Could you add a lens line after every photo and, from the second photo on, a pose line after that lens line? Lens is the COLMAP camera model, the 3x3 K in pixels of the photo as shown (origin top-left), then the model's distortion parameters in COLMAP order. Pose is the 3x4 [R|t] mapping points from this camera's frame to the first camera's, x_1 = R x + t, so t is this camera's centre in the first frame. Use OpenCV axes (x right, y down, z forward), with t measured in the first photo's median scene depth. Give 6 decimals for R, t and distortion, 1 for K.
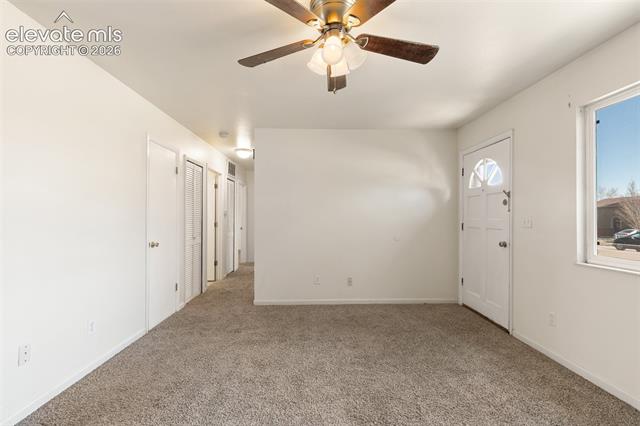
lens RADIAL K [[286.2, 0, 317.4], [0, 286.2, 215.9], [0, 0, 1]] dist [0.003213, -0.000085]
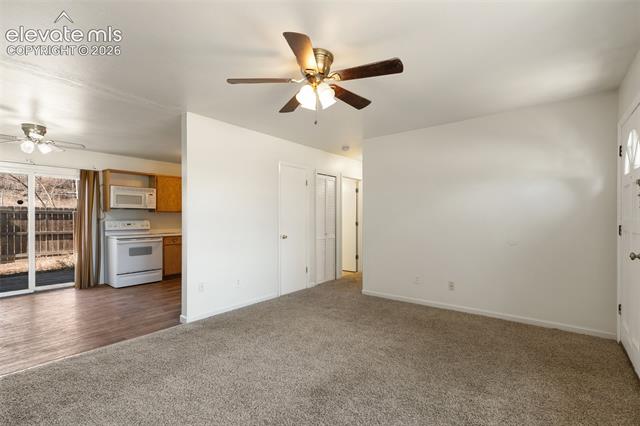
lens RADIAL K [[289.2, 0, 318.5], [0, 289.2, 219.0], [0, 0, 1]] dist [0.003184, 0.000382]
pose [[0.770089, 0.000395, -0.637936, 0.434913], [0.006479, 0.999943, 0.008441, -0.000931], [0.637904, -0.010634, 0.770043, -0.009298]]
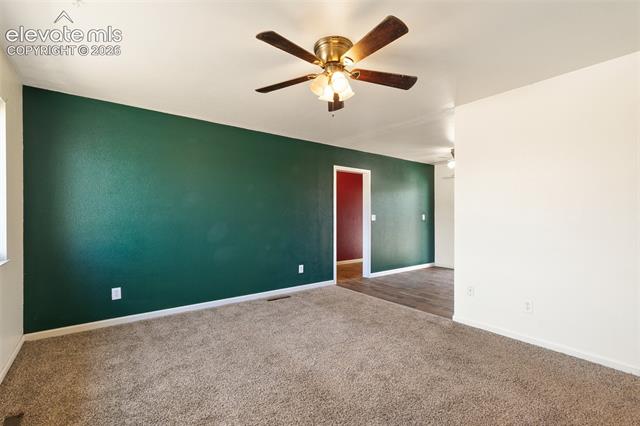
lens RADIAL K [[288.1, 0, 317.4], [0, 288.1, 217.9], [0, 0, 1]] dist [0.002878, 0.000235]
pose [[-0.805940, 0.005235, -0.591975, 0.408479], [0.008134, 0.999964, -0.002231, 0.011481], [0.591942, -0.006614, -0.805954, 0.926808]]
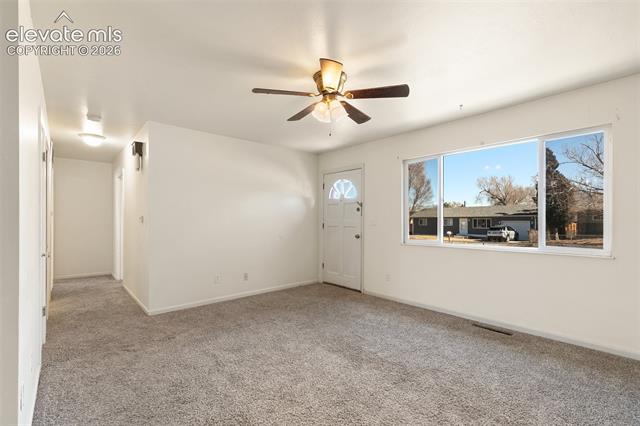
lens RADIAL K [[288.1, 0, 317.4], [0, 288.1, 217.9], [0, 0, 1]] dist [0.002878, 0.000235]
pose [[0.765979, 0.001334, 0.642864, -0.452502], [-0.002574, 0.999996, 0.000992, -0.002402], [-0.642860, -0.002415, 0.765980, -0.052768]]
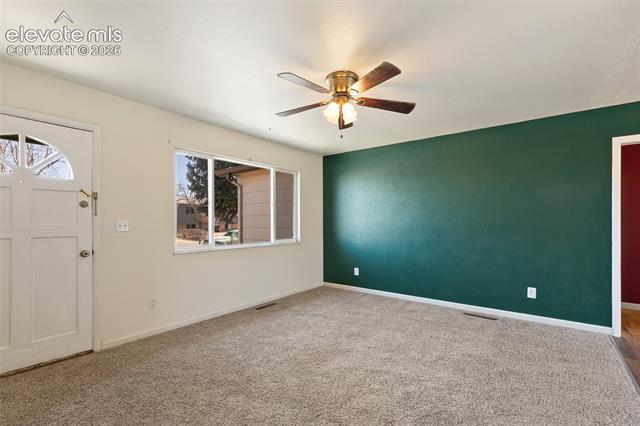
lens RADIAL K [[293.6, 0, 318.4], [0, 293.6, 222.8], [0, 0, 1]] dist [0.003104, 0.000248]
pose [[-0.774958, -0.000122, 0.632012, -0.379750], [-0.002888, 0.999990, -0.003349, 0.006998], [-0.632006, -0.004421, -0.774951, 1.063530]]
